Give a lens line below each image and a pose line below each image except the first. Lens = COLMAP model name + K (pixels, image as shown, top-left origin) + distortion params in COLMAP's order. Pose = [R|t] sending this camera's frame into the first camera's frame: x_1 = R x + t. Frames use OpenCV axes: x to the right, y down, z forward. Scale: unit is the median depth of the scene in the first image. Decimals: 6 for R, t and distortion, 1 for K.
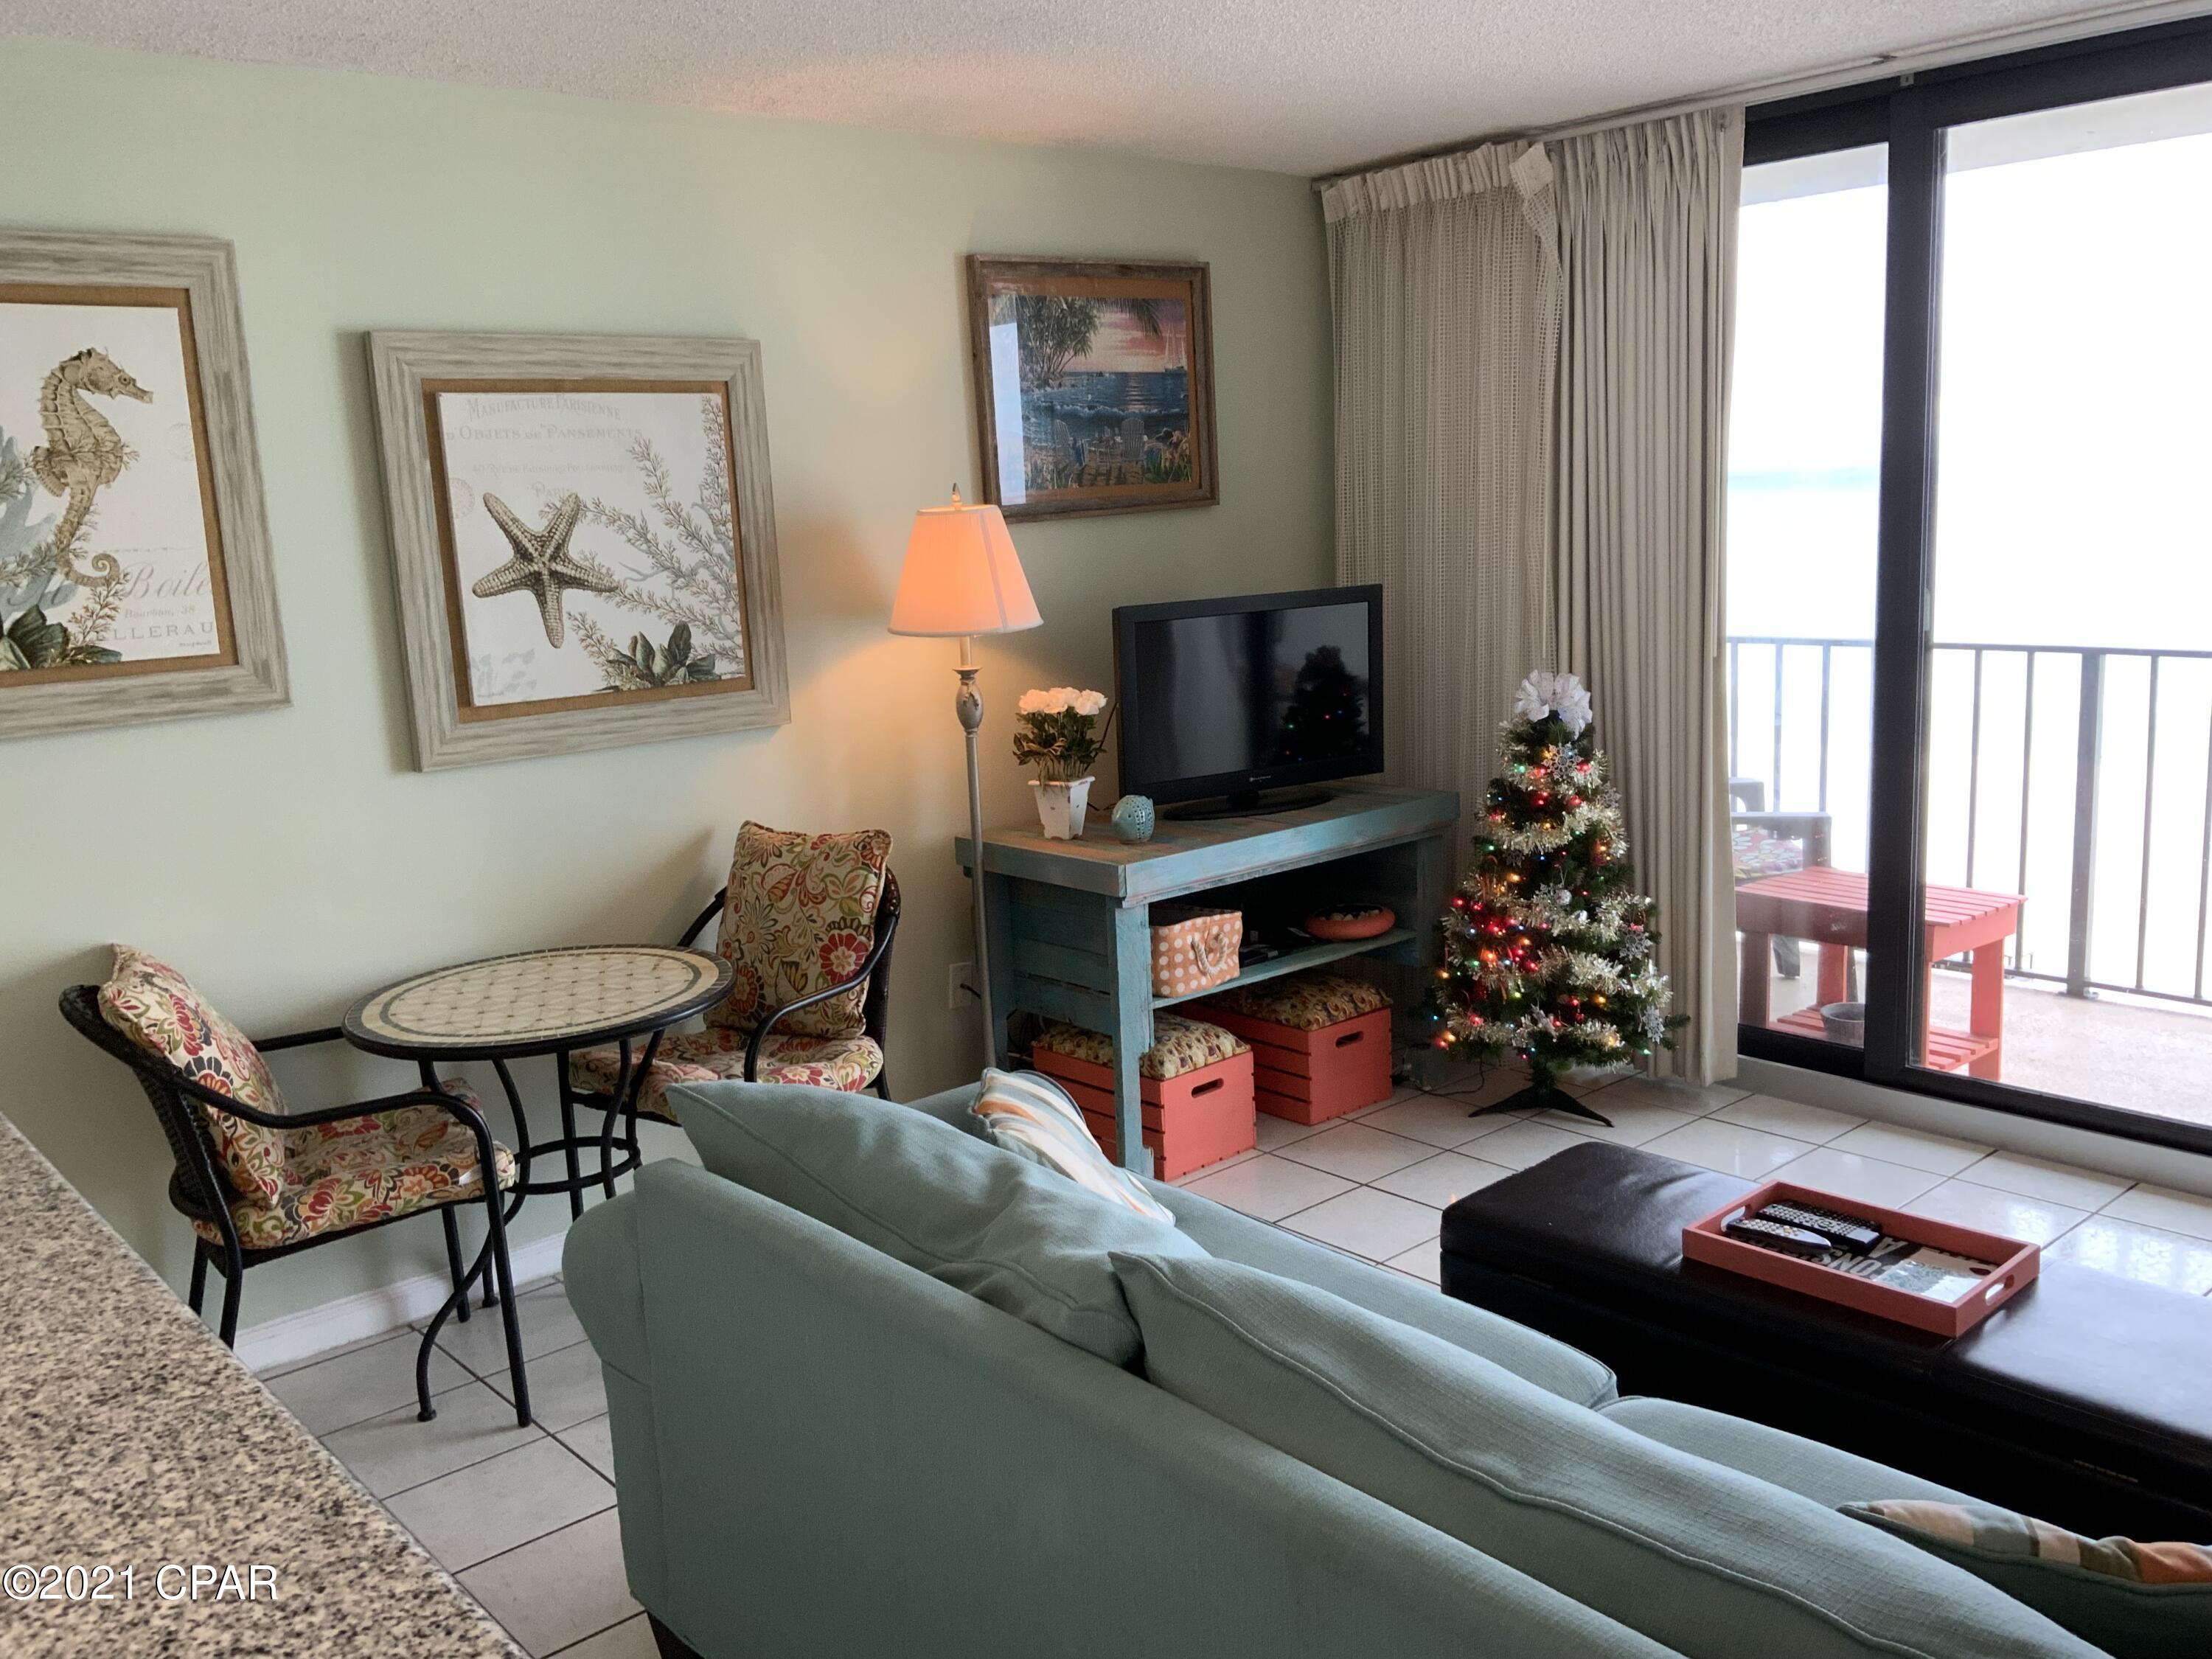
lens RADIAL K [[1886.6, 0, 1100.8], [0, 1886.6, 744.2], [0, 0, 1]] dist [0.041881, -0.000578]
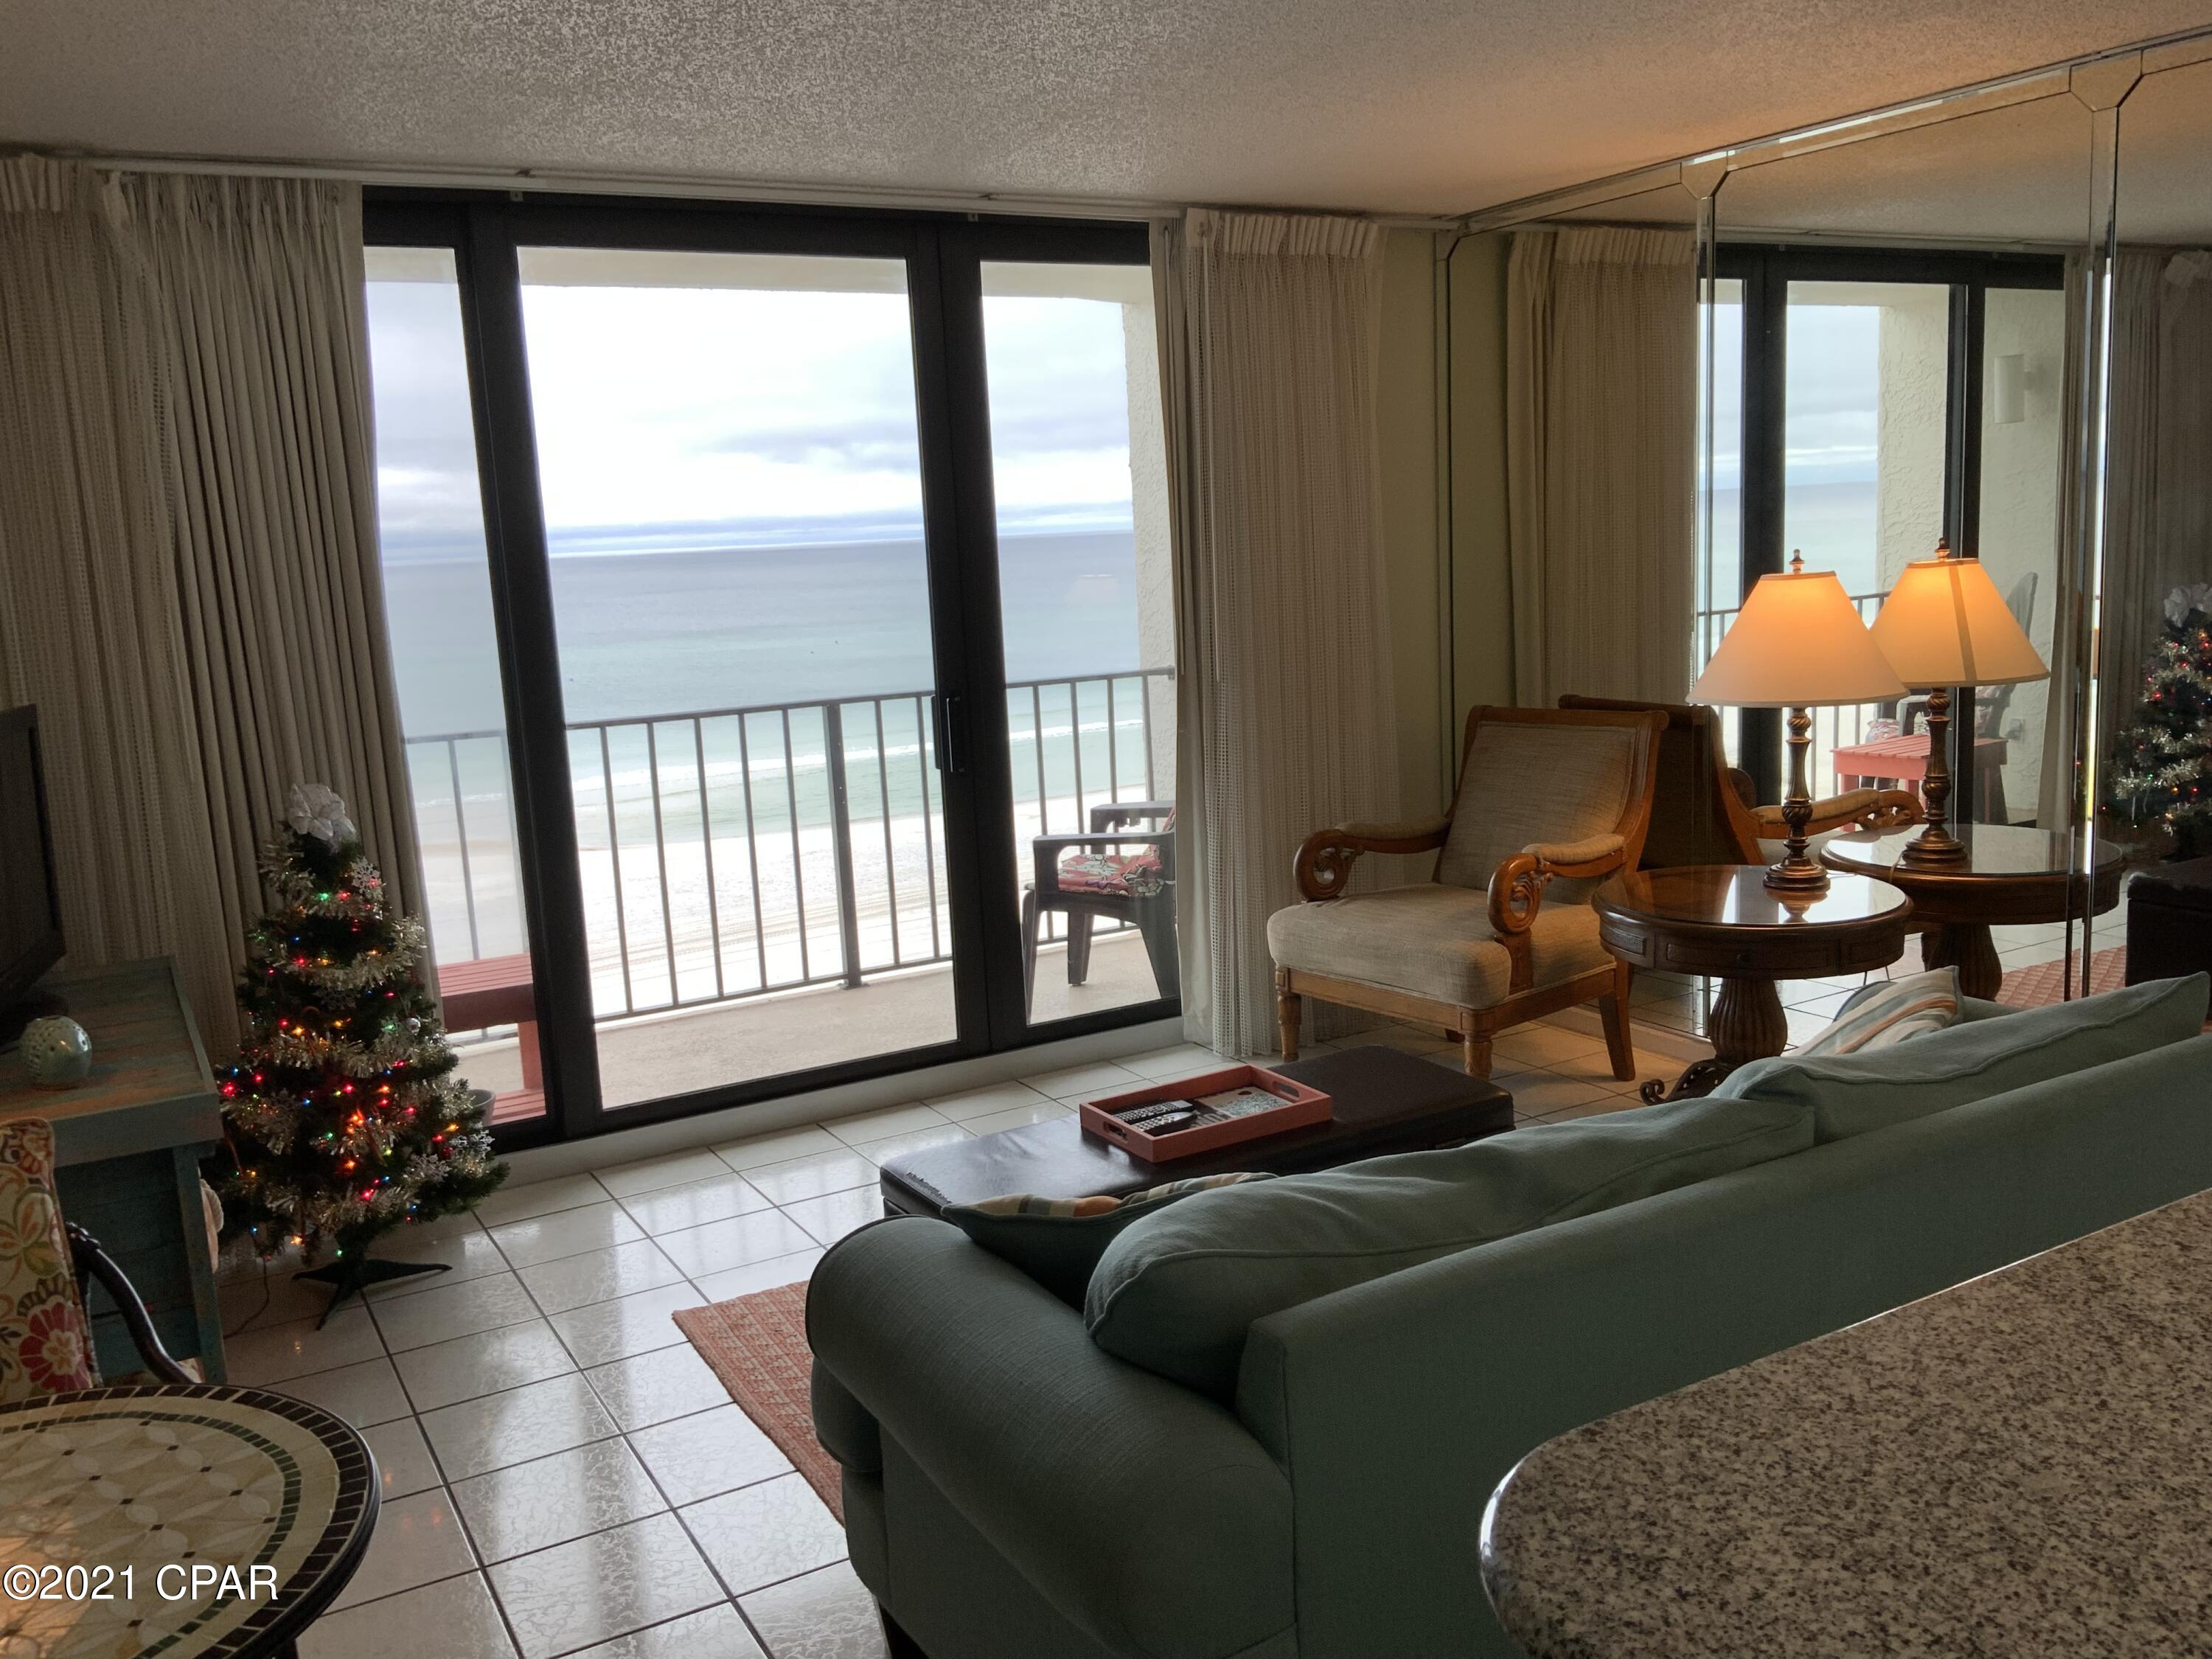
lens RADIAL K [[1828.4, 0, 1106.0], [0, 1828.4, 829.5], [0, 0, 1]] dist [-0.001113, -0.004852]
pose [[0.199363, -0.122757, 0.972206, -0.520470], [0.176811, 0.980345, 0.087528, -0.029064], [-0.963842, 0.154447, 0.217149, 0.484627]]
